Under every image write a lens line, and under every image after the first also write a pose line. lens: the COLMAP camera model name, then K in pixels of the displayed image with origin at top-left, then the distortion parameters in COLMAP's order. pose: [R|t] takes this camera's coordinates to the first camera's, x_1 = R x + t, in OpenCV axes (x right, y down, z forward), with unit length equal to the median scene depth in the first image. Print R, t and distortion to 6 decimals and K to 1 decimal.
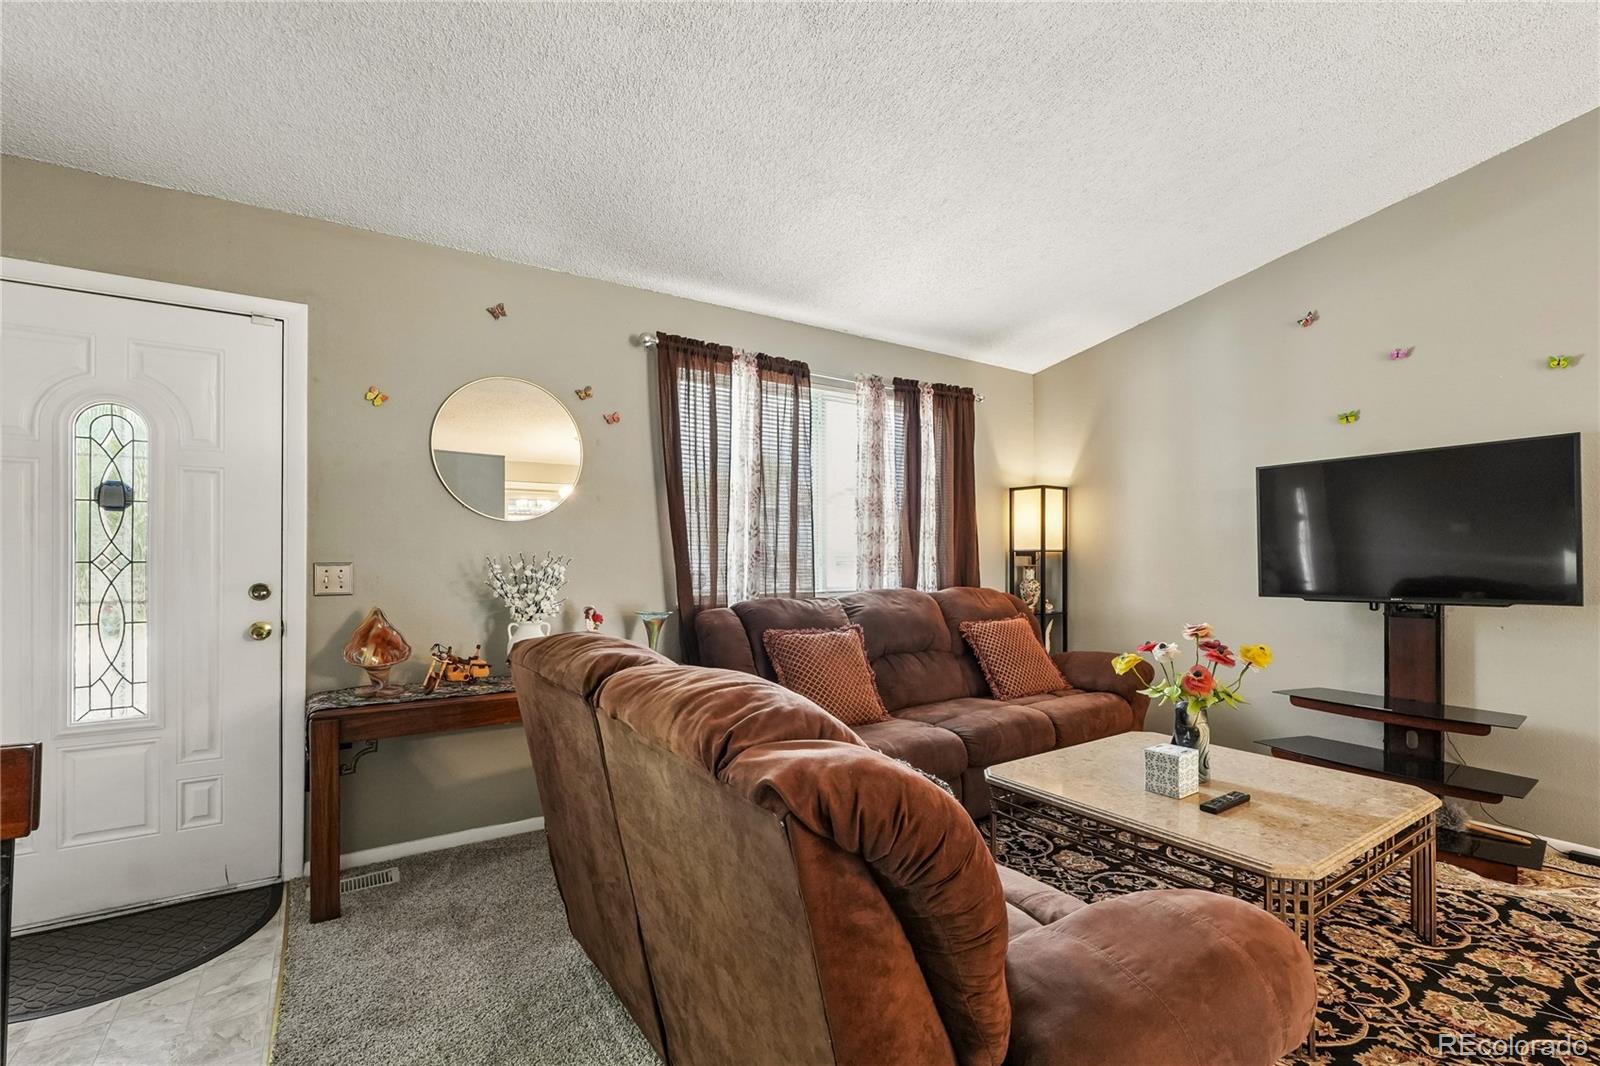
lens RADIAL K [[719.0, 0, 833.9], [0, 719.0, 559.2], [0, 0, 1]] dist [-0.004039, 0.000558]
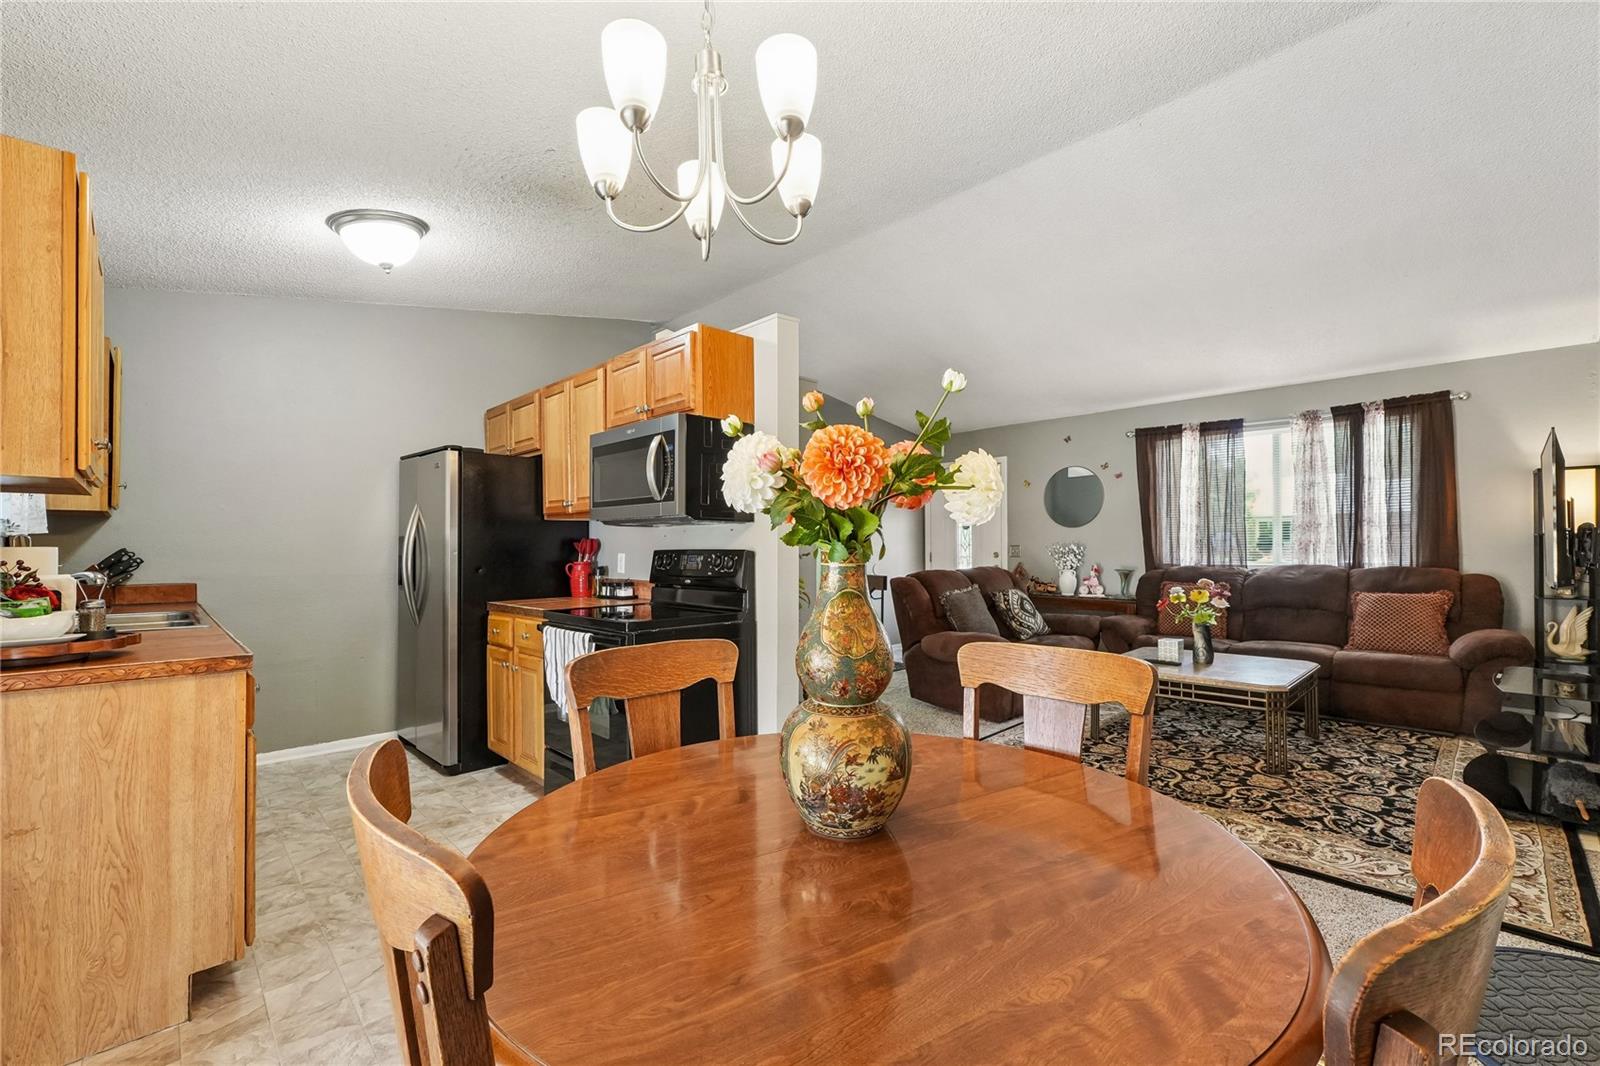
lens RADIAL K [[690.2, 0, 808.1], [0, 690.2, 544.0], [0, 0, 1]] dist [0.013886, -0.003659]
pose [[0.176985, 0.000536, -0.984213, 1.404528], [0.003833, 0.999992, 0.001234, -0.004371], [0.984206, -0.003991, 0.176982, -0.216553]]
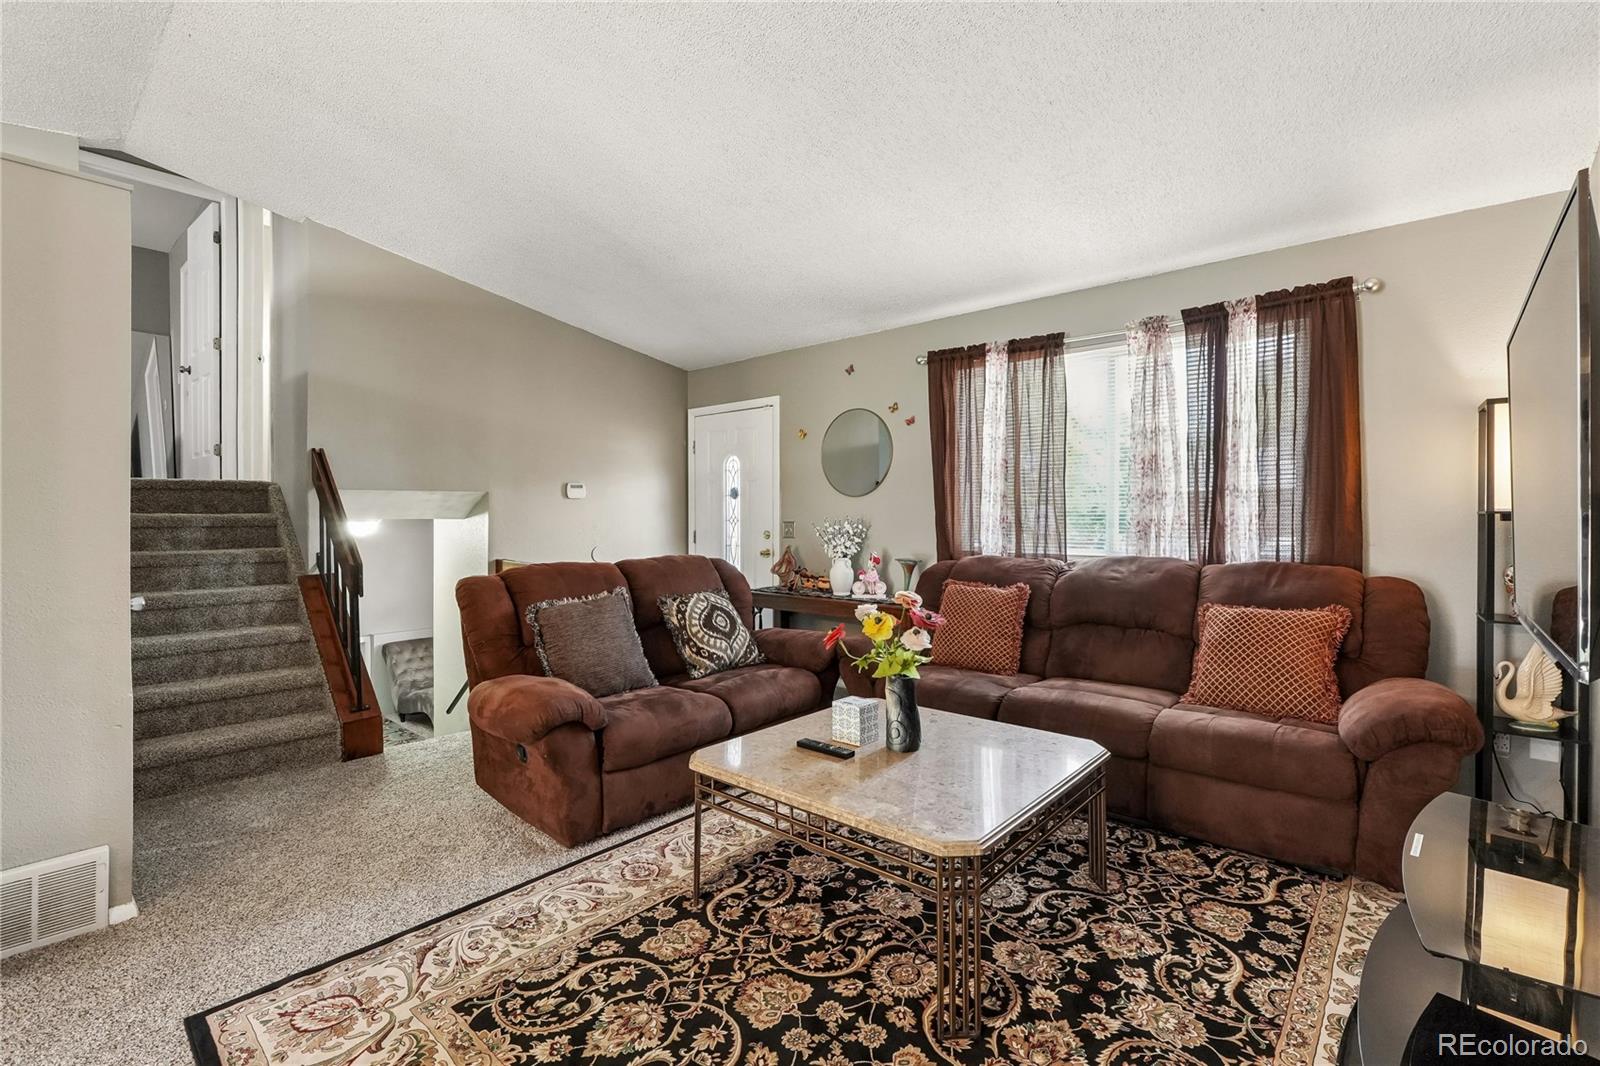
lens RADIAL K [[719.0, 0, 791.5], [0, 719.0, 525.4], [0, 0, 1]] dist [-0.004039, 0.000558]
pose [[0.235938, 0.013943, -0.971668, 0.957311], [-0.003446, 0.999903, 0.013511, -0.009016], [0.971762, 0.000160, 0.235963, 0.416658]]
